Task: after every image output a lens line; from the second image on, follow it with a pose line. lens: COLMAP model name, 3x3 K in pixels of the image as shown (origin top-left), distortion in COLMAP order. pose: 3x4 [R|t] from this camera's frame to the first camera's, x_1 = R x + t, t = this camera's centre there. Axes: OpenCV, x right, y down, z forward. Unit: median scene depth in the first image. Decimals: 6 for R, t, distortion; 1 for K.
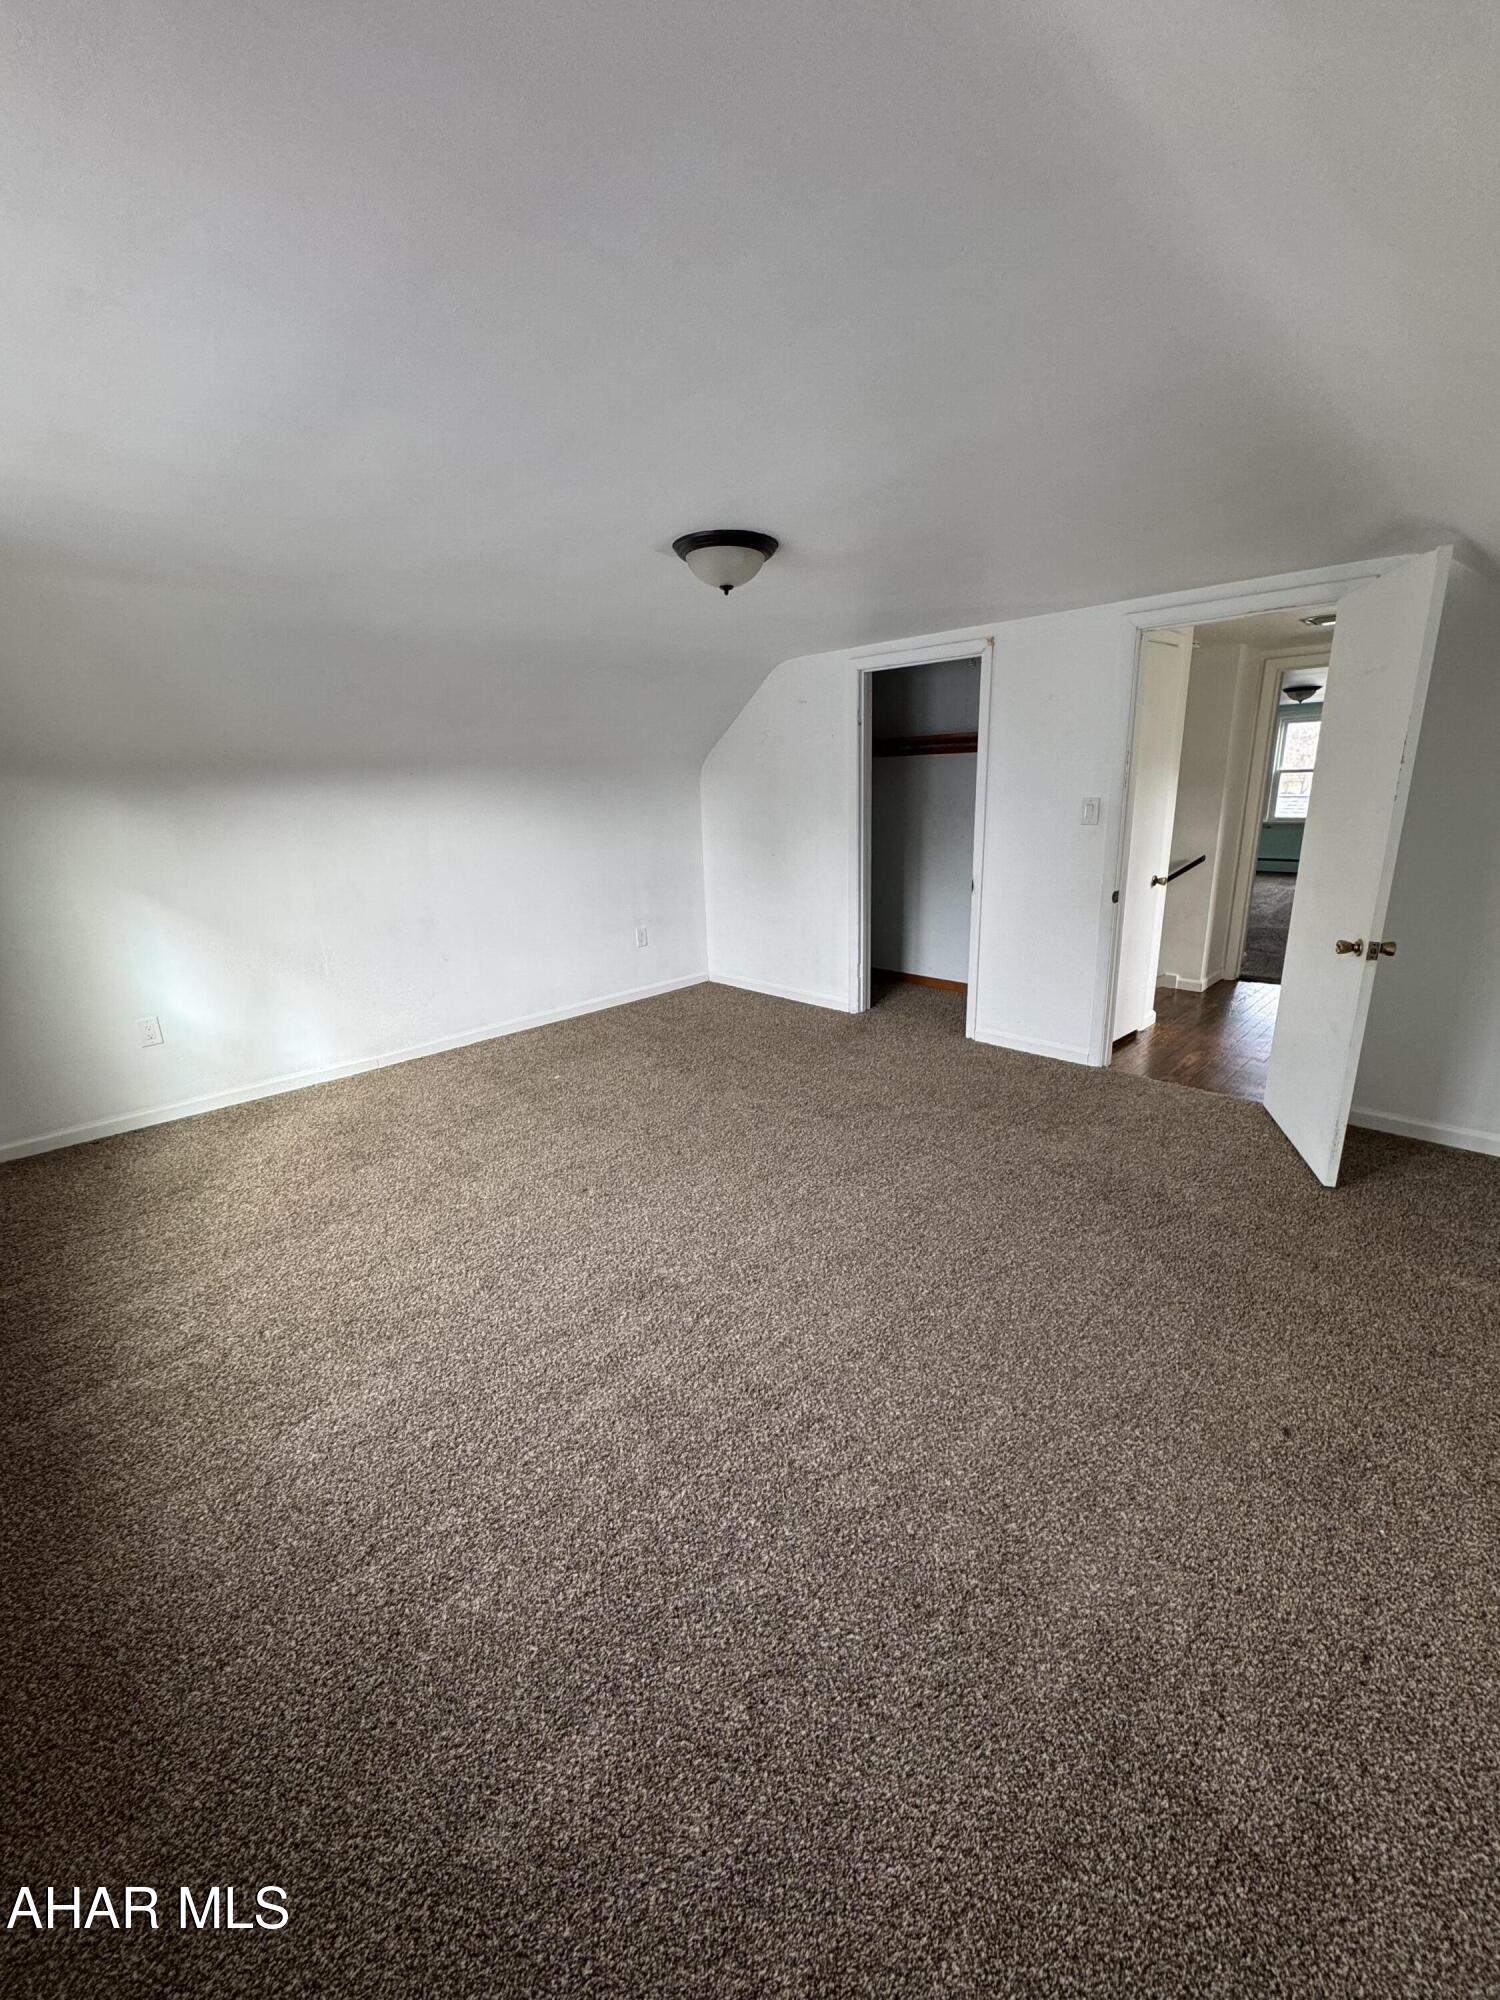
lens RADIAL K [[795.4, 0, 750.0], [0, 795.4, 1000.0], [0, 0, 1]] dist [-0.002028, -0.000364]
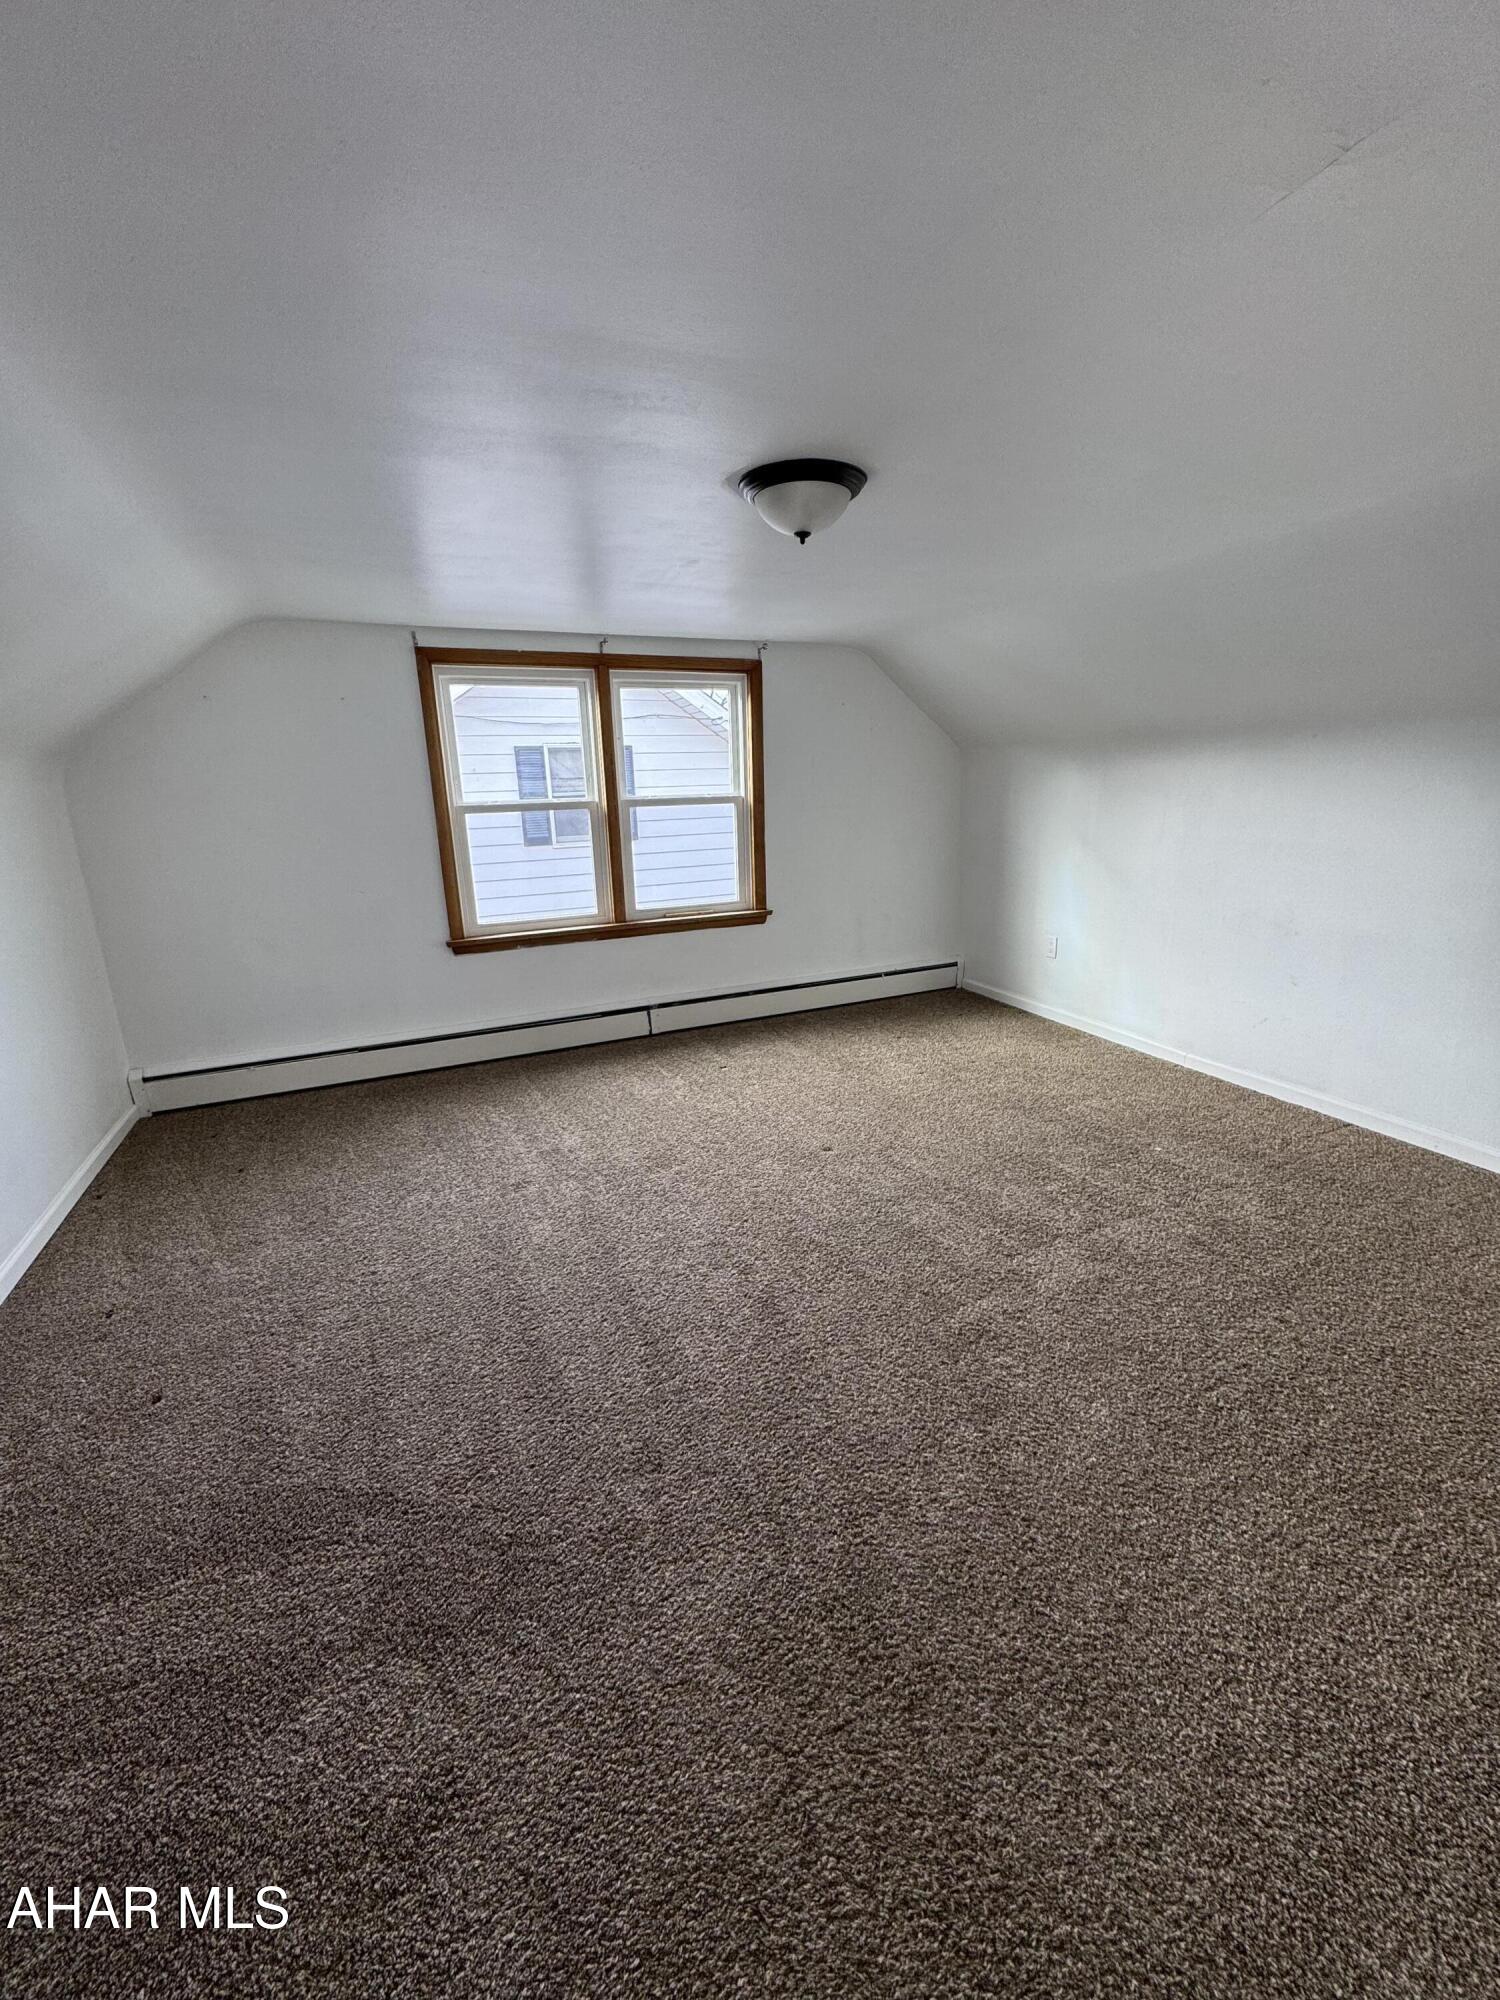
lens RADIAL K [[795.4, 0, 750.0], [0, 795.4, 1000.0], [0, 0, 1]] dist [-0.002028, -0.000364]
pose [[-0.352026, 0.288340, -0.890471, 0.613004], [-0.212947, 0.901747, 0.376174, -0.271403], [0.911445, 0.322046, -0.256037, 0.936487]]
